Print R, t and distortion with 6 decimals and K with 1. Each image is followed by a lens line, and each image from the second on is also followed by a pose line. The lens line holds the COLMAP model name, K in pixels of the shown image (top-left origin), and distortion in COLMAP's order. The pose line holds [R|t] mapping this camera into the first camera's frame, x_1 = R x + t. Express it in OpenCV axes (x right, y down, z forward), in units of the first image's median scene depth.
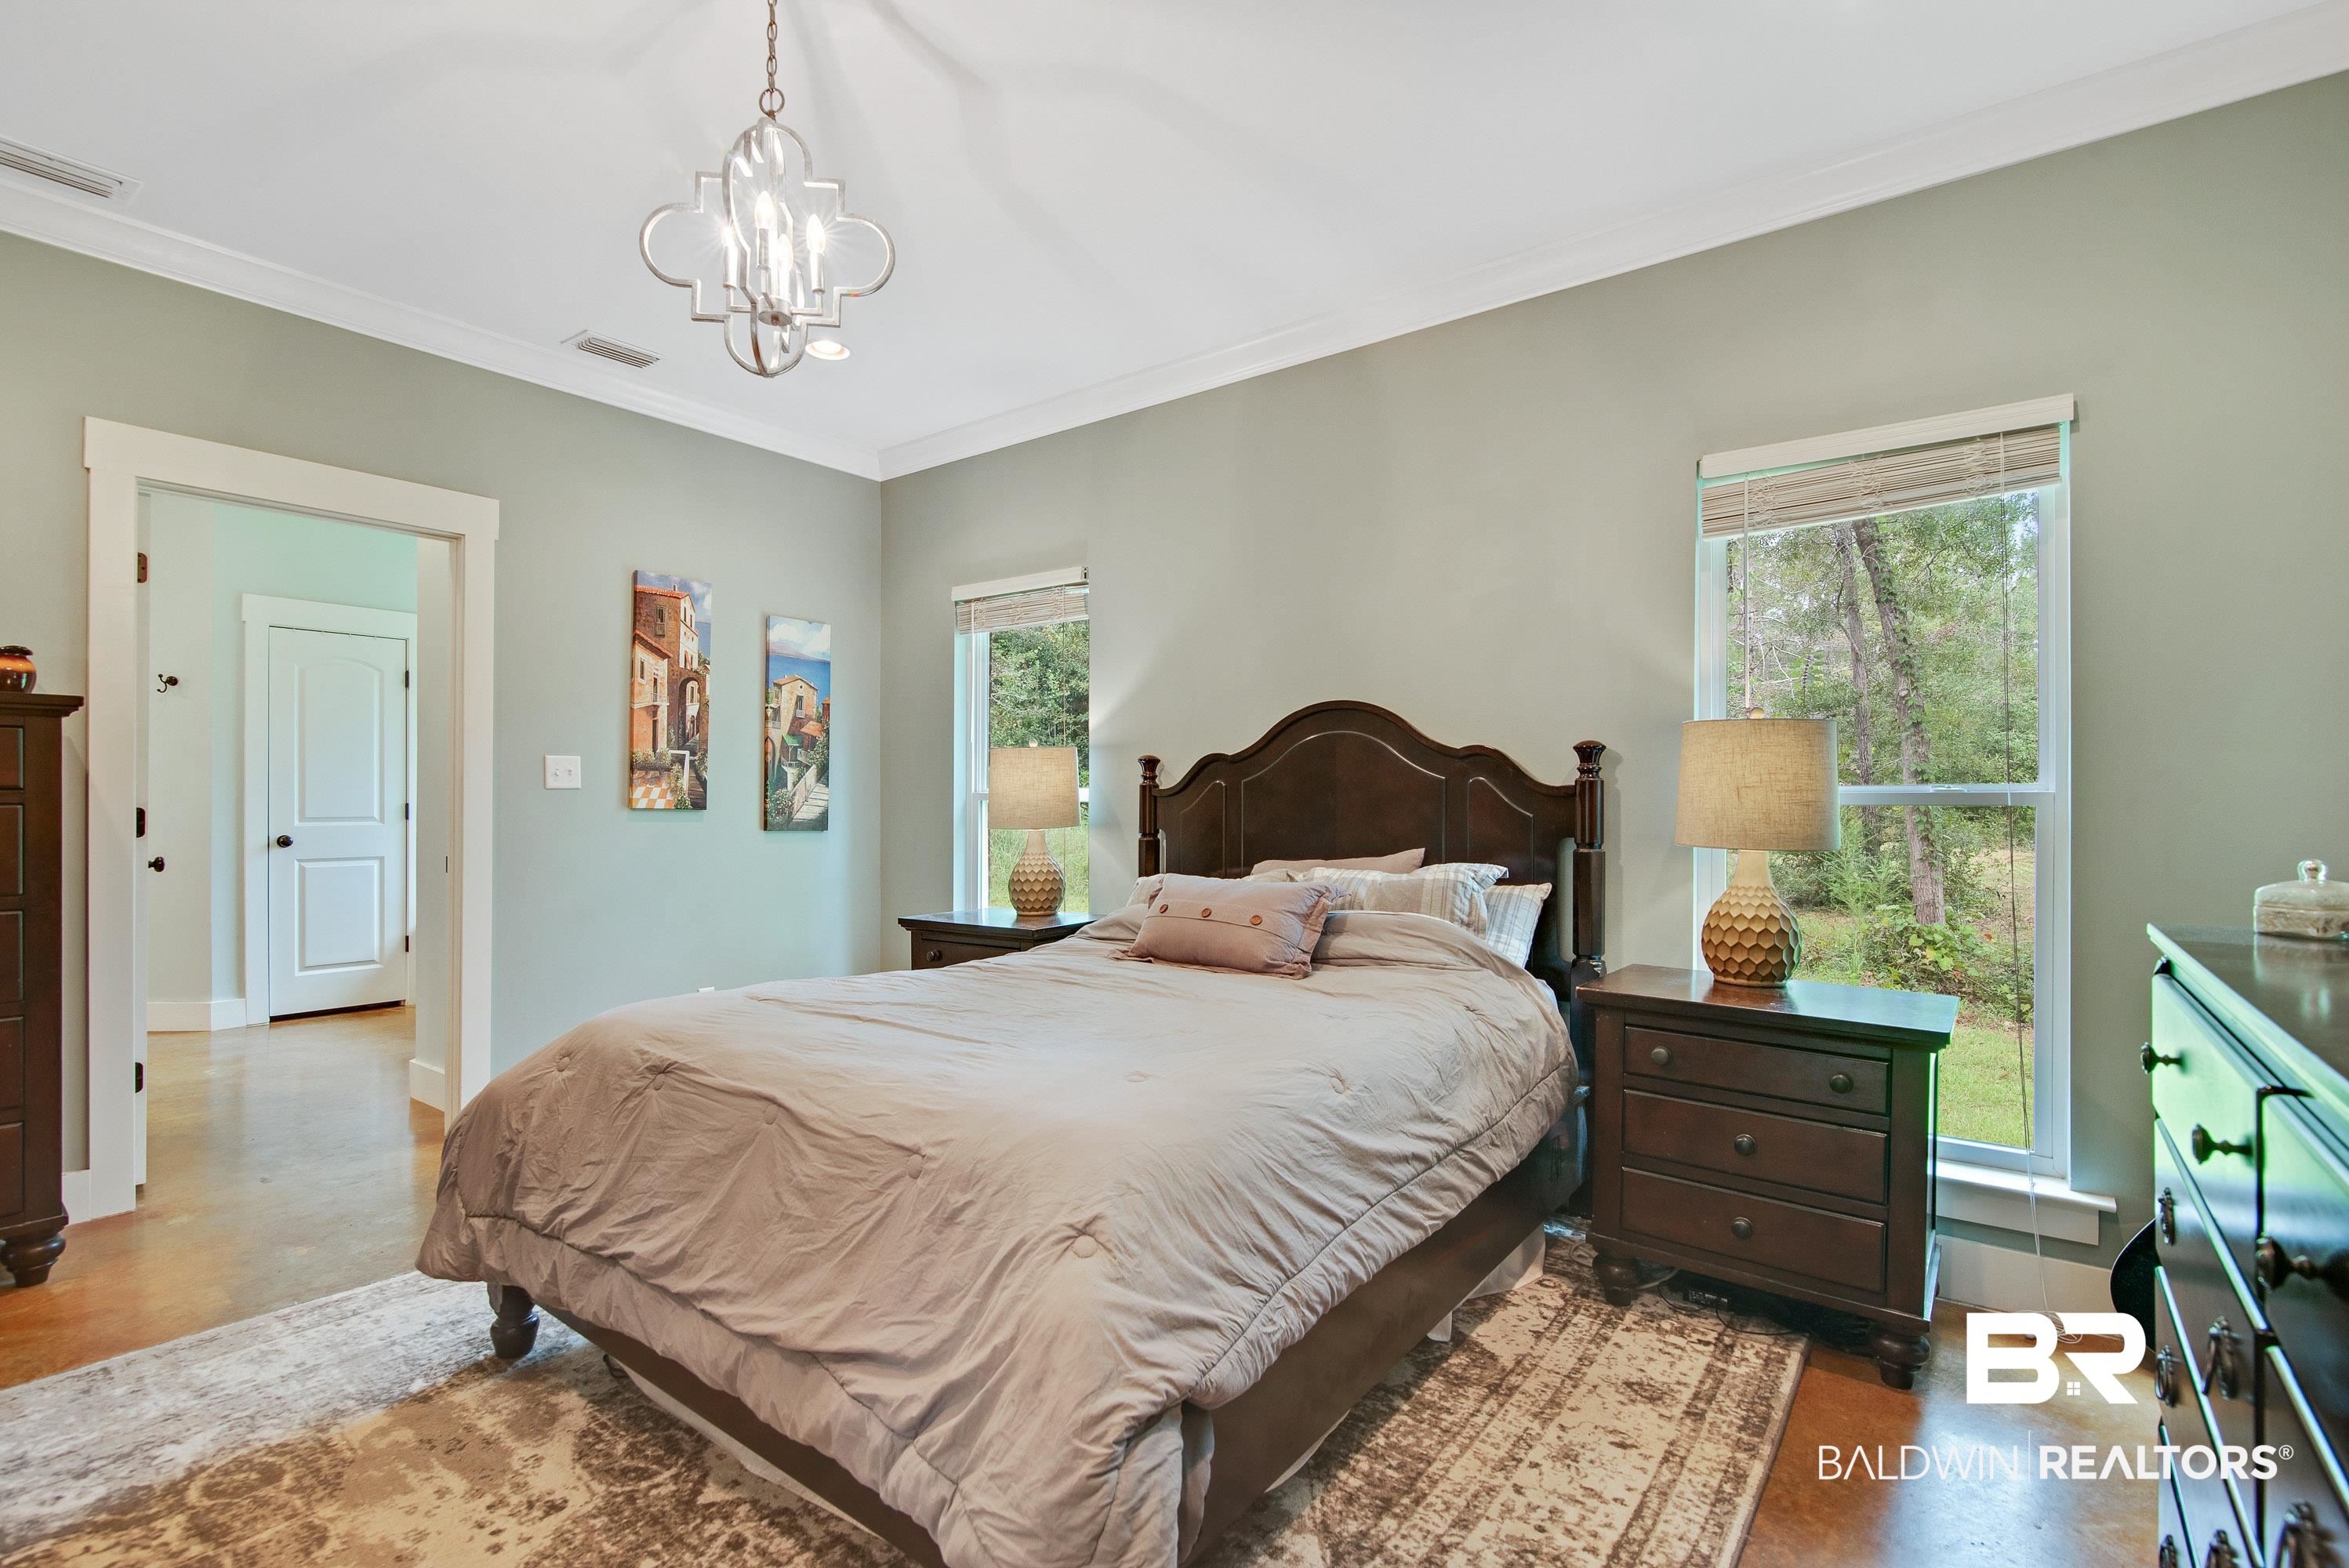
lens RADIAL K [[1086.3, 0, 1175.8], [0, 1086.3, 786.2], [0, 0, 1]] dist [-0.007046, 0.003328]
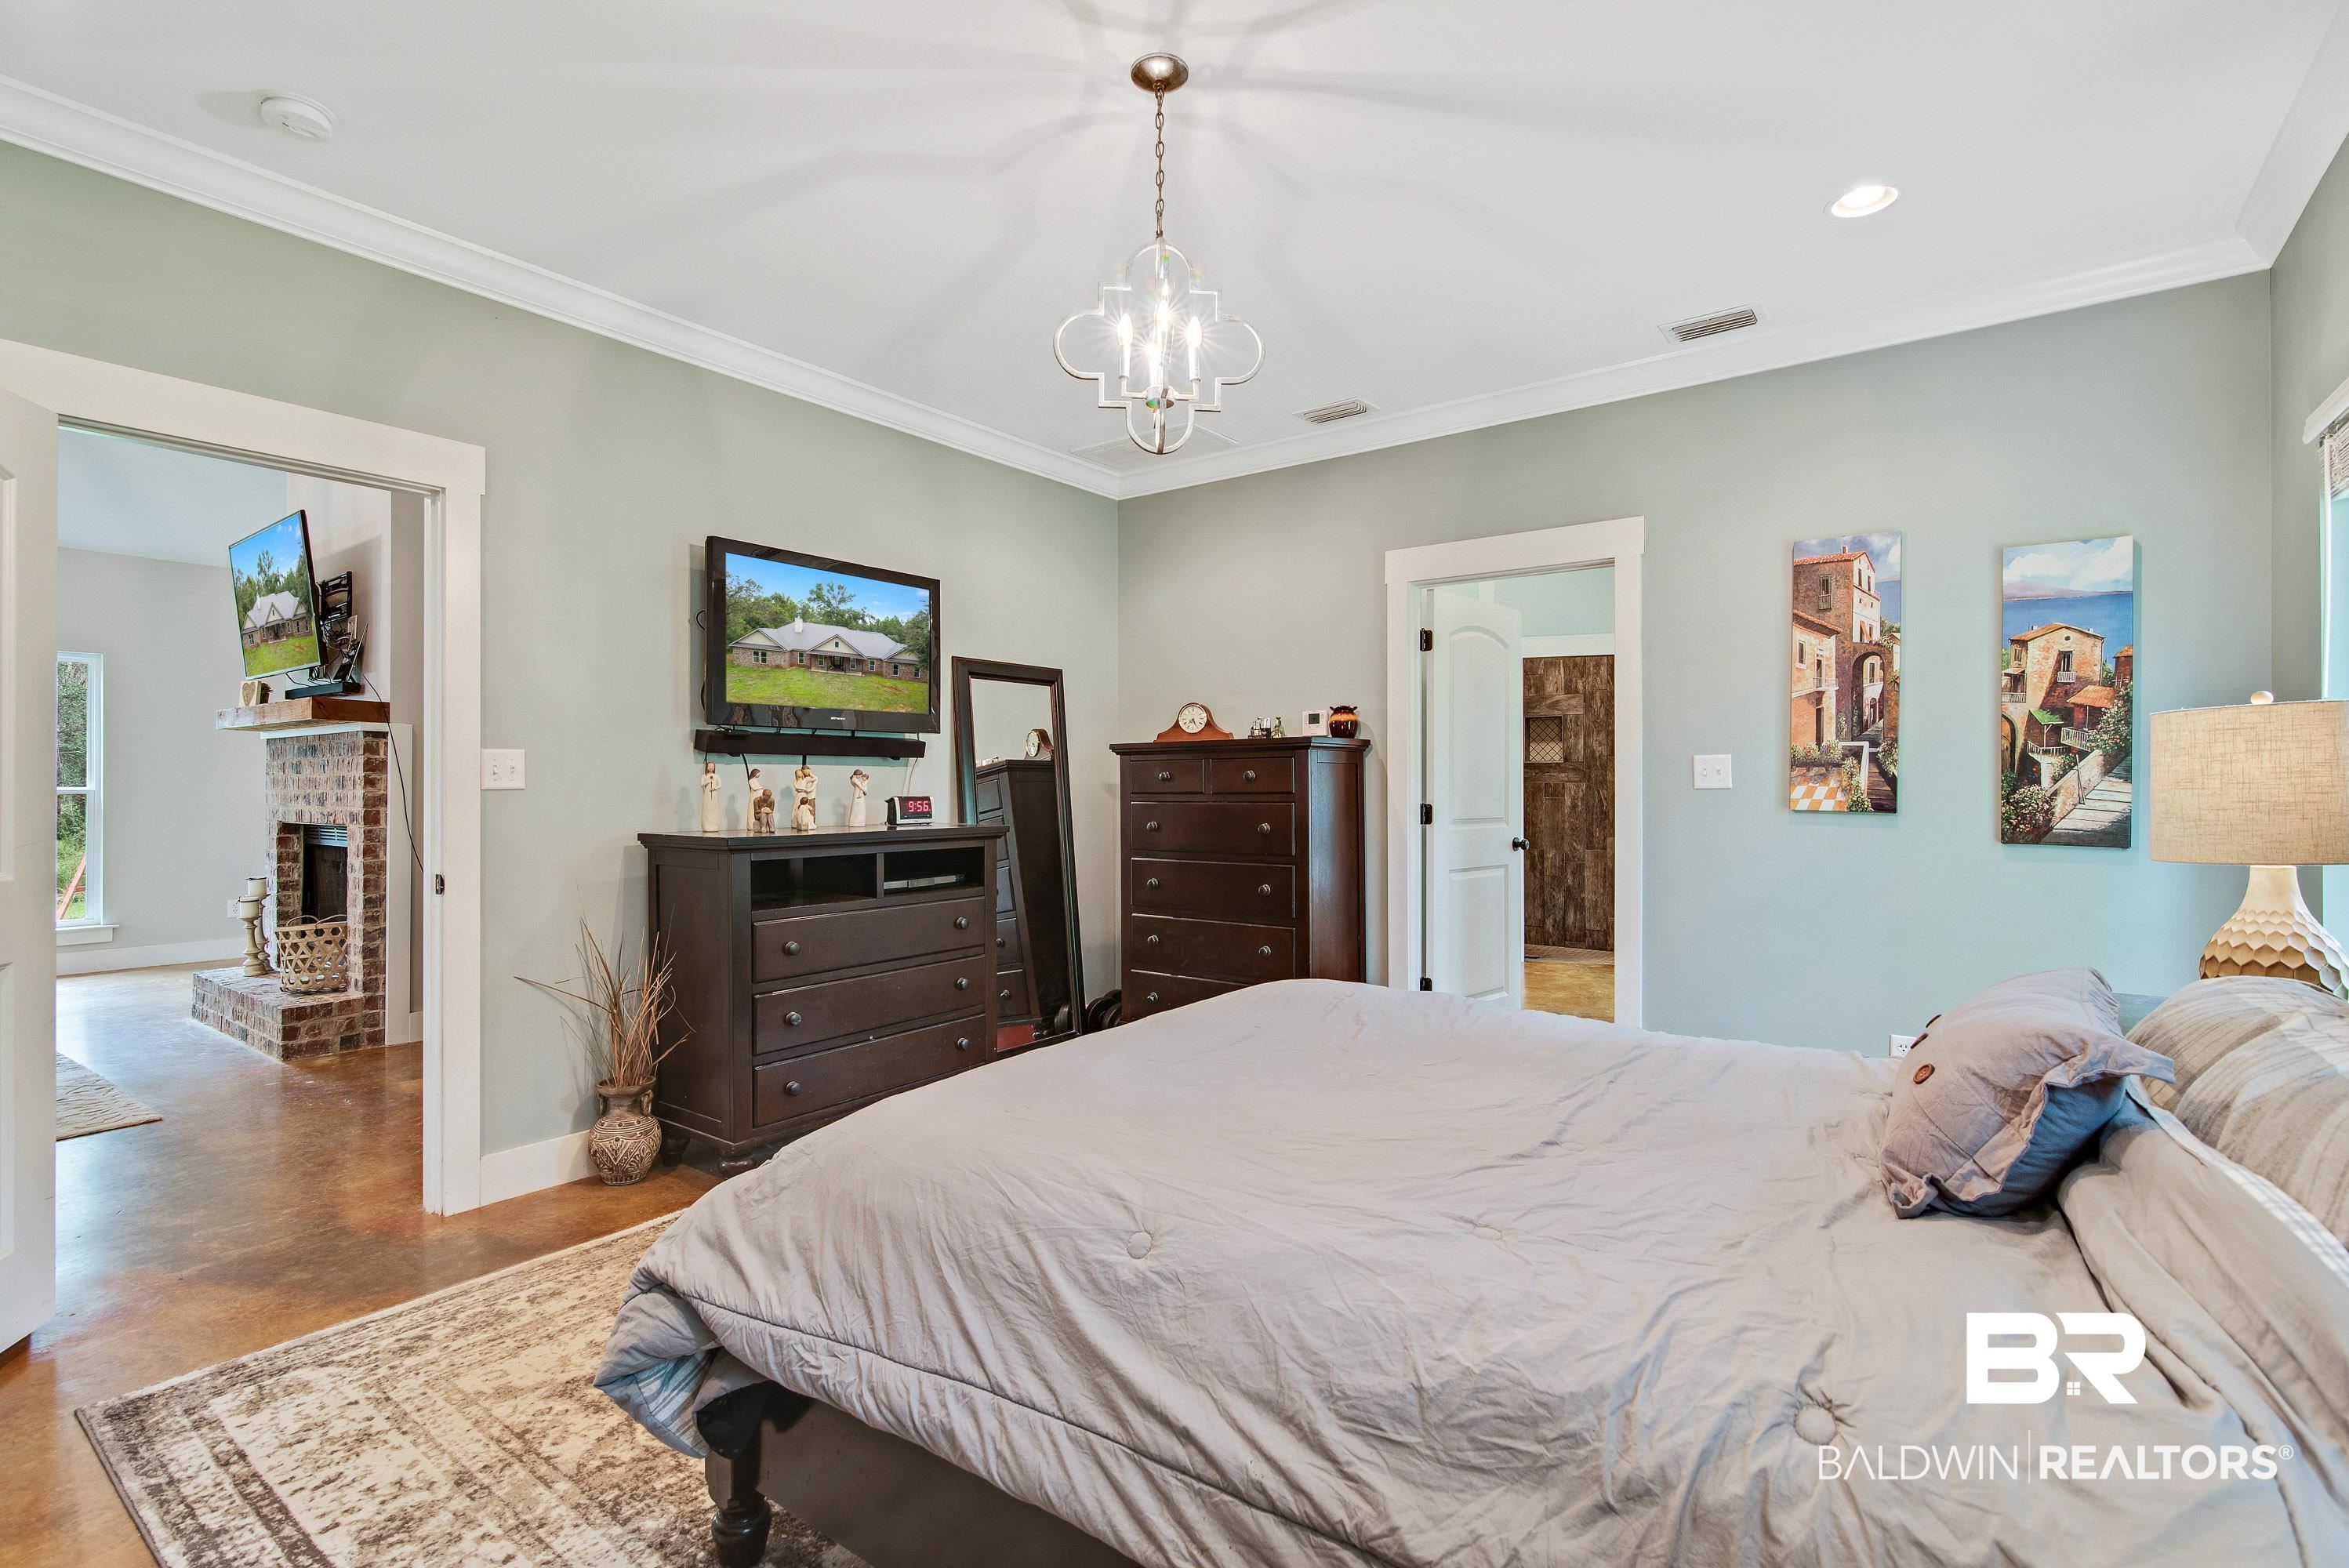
lens RADIAL K [[1086.3, 0, 1186.0], [0, 1086.3, 803.2], [0, 0, 1]] dist [-0.007046, 0.003328]
pose [[0.019504, 0.006856, -0.999786, 0.365440], [0.011441, 0.999909, 0.007080, 0.002696], [0.999744, -0.011576, 0.019424, 0.461498]]
